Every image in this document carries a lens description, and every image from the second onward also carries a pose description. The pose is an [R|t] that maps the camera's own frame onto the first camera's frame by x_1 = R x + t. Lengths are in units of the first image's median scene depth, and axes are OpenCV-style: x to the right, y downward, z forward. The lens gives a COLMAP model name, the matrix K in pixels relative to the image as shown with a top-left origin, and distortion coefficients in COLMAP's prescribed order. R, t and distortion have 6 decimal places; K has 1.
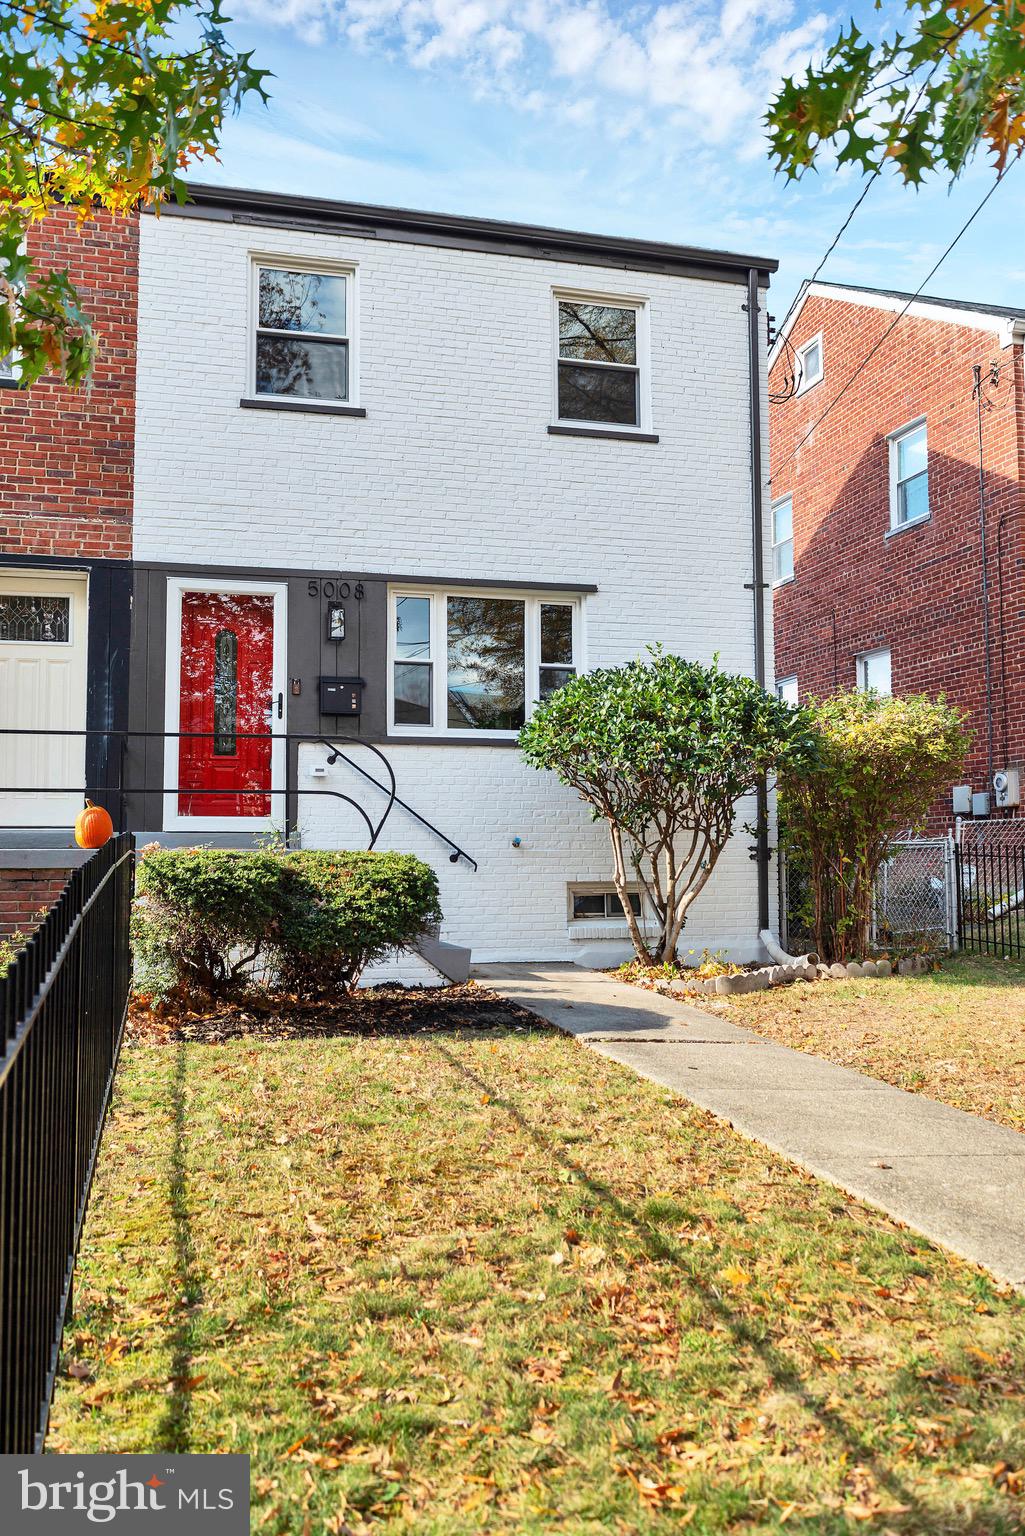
lens RADIAL K [[1276.7, 0, 512.5], [0, 1276.7, 768.0], [0, 0, 1]] dist [-0.036619, -0.001145]
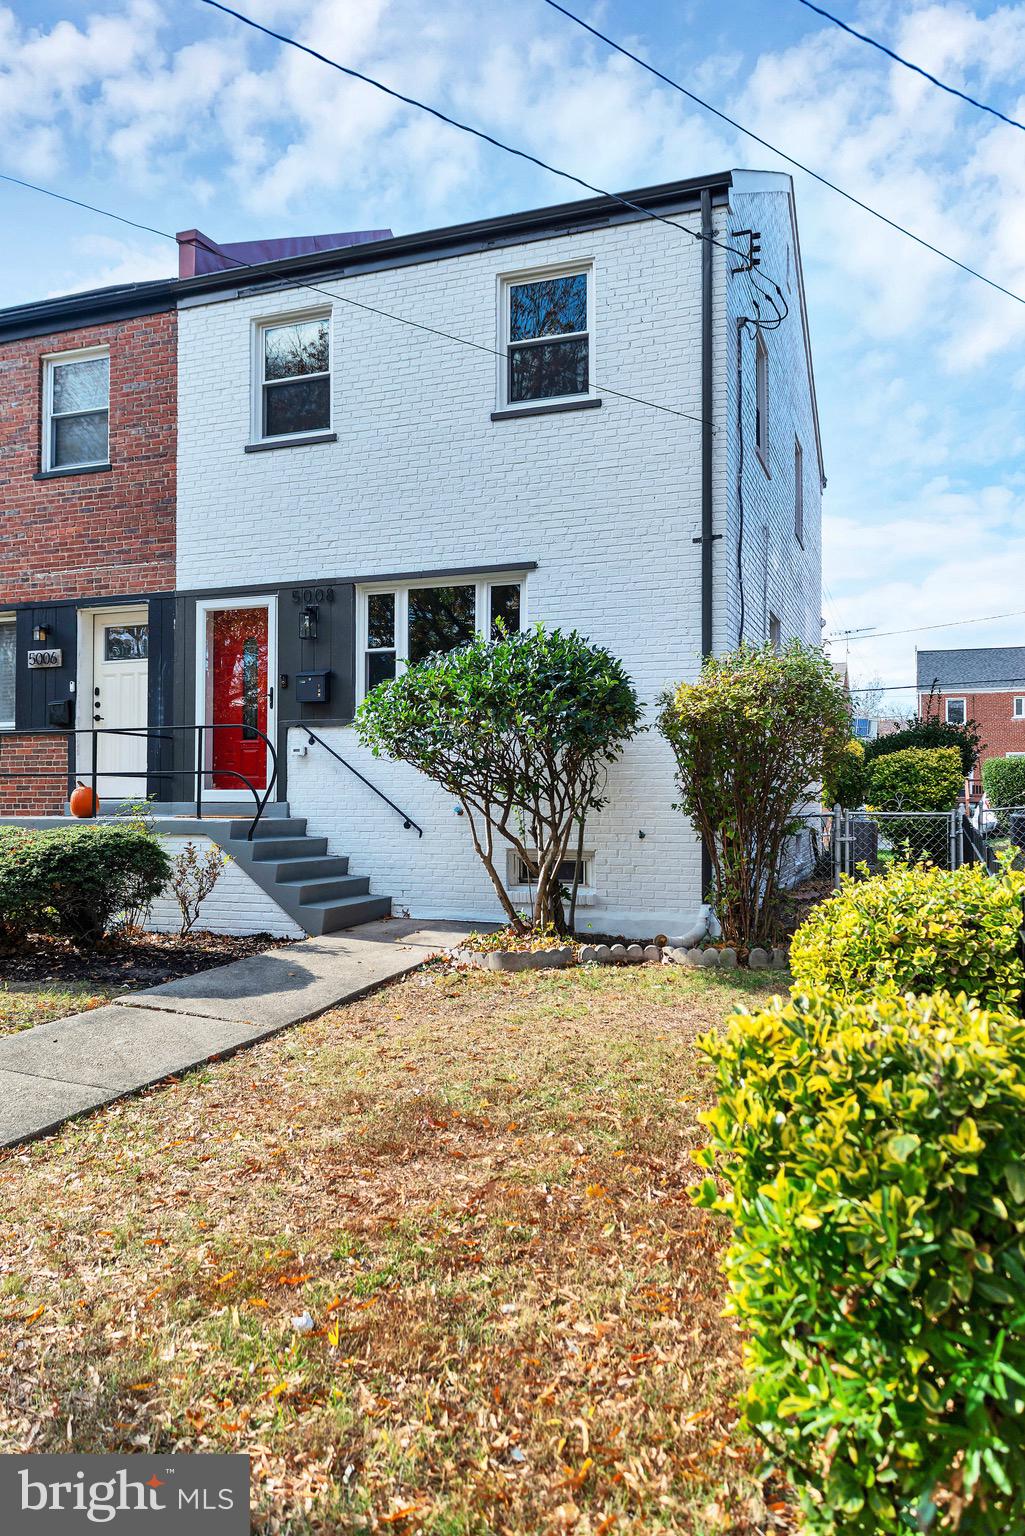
lens RADIAL K [[1102.4, 0, 512.5], [0, 1102.4, 768.0], [0, 0, 1]] dist [0.003974, -0.001544]
pose [[0.810140, -0.012993, -0.586093, 0.584149], [0.039609, 0.998683, 0.032611, -0.007068], [0.584897, -0.049633, 0.809587, 0.269137]]
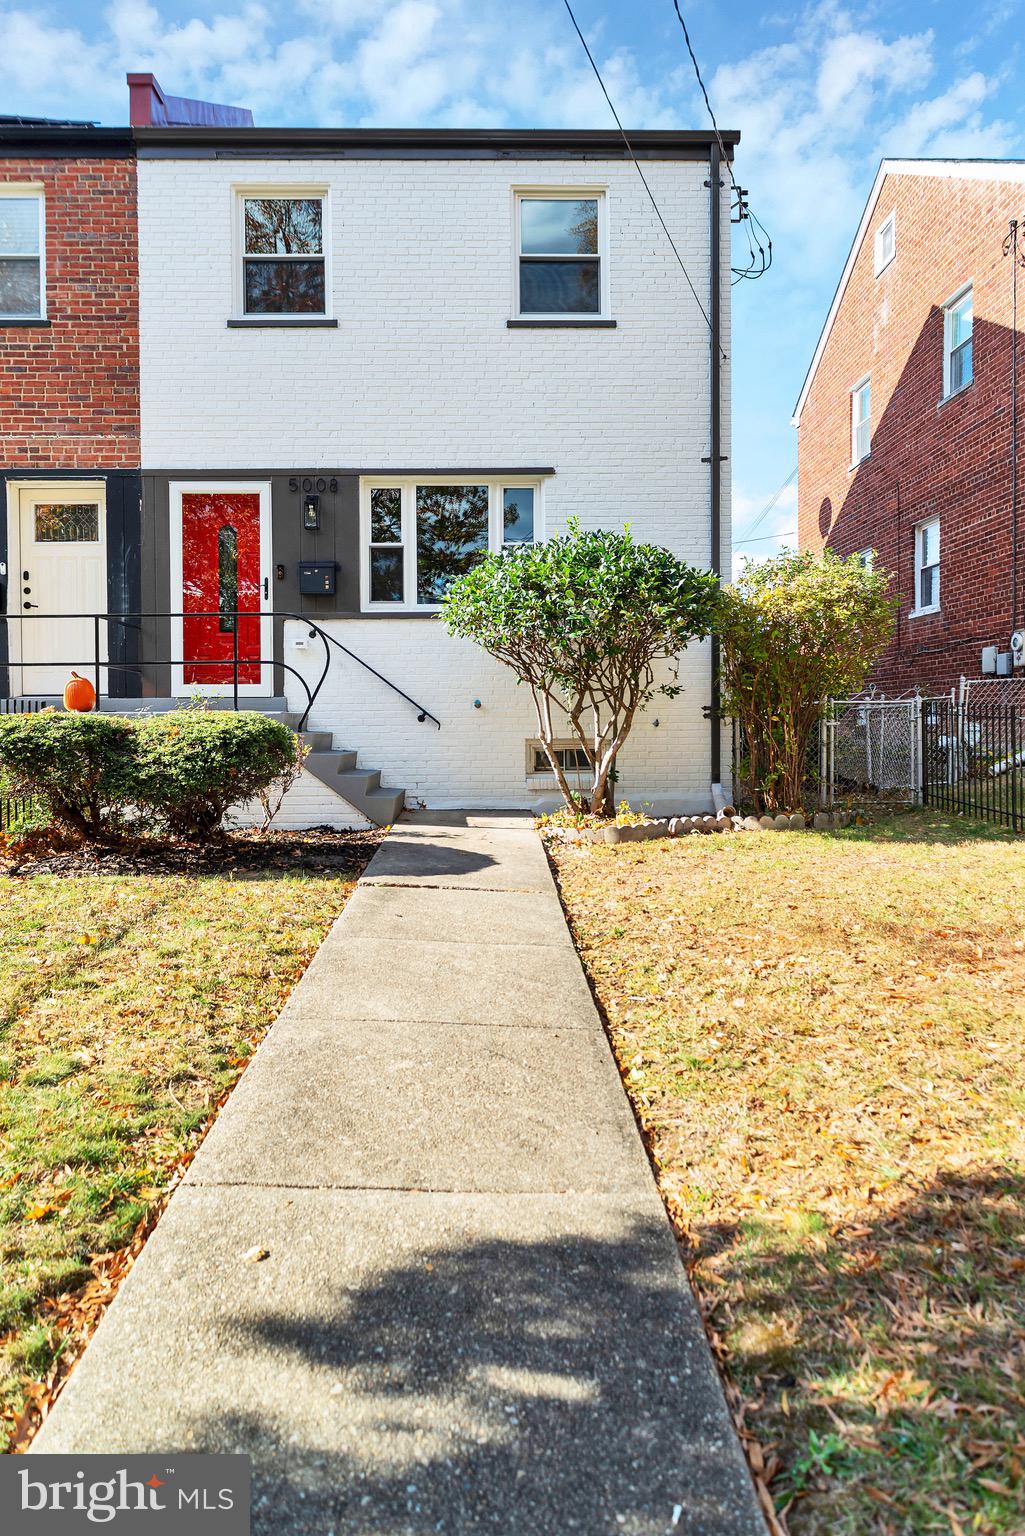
lens RADIAL K [[1044.2, 0, 513.9], [0, 1044.2, 735.4], [0, 0, 1]] dist [-0.001315, 0.000402]
pose [[0.970429, 0.000022, -0.241385, 0.254628], [0.020997, 0.996202, 0.084505, 0.008574], [0.240470, -0.087074, 0.966743, 0.113280]]
